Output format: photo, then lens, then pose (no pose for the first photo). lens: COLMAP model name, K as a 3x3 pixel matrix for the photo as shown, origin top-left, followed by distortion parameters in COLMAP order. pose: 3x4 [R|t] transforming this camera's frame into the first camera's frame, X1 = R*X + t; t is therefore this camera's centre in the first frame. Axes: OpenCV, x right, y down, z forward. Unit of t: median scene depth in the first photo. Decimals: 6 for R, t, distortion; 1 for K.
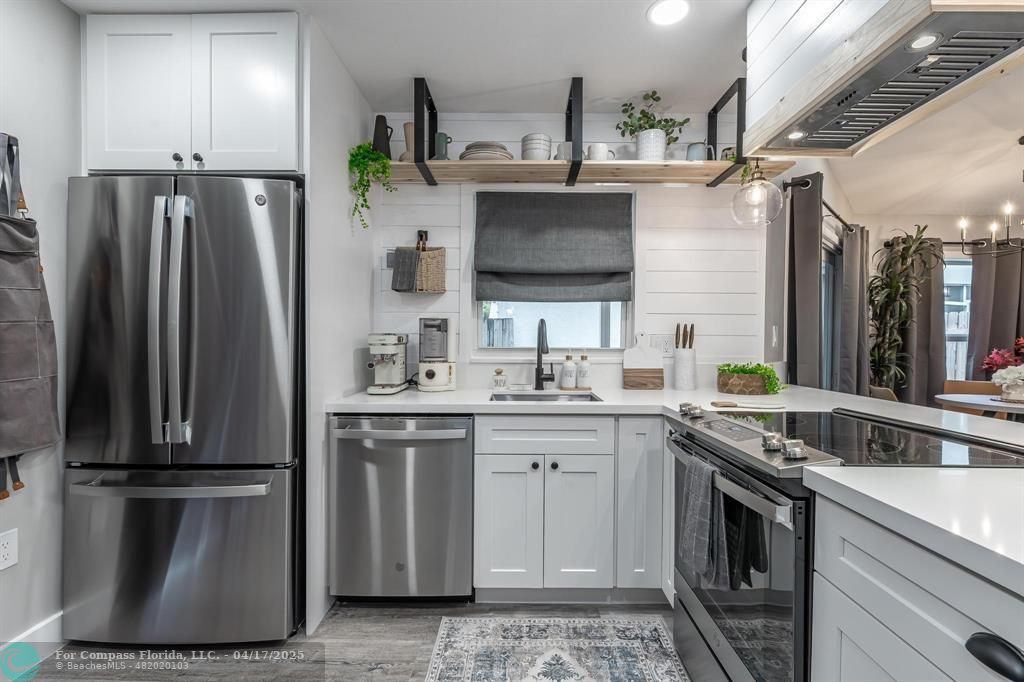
lens RADIAL K [[462.0, 0, 513.8], [0, 462.0, 343.3], [0, 0, 1]] dist [0.000275, -0.000435]
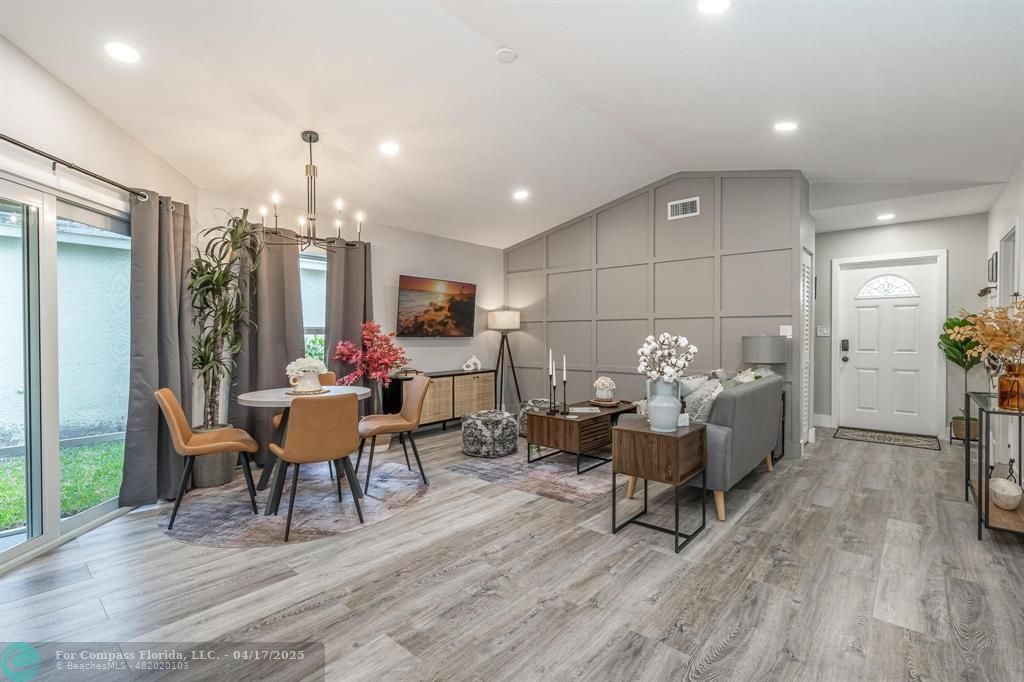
lens RADIAL K [[462.0, 0, 512.3], [0, 462.0, 336.4], [0, 0, 1]] dist [0.000275, -0.000435]
pose [[0.660974, -0.013168, 0.750293, 0.500052], [0.013137, 0.999896, 0.005976, 0.001203], [-0.750294, 0.005906, 0.661078, -0.011571]]
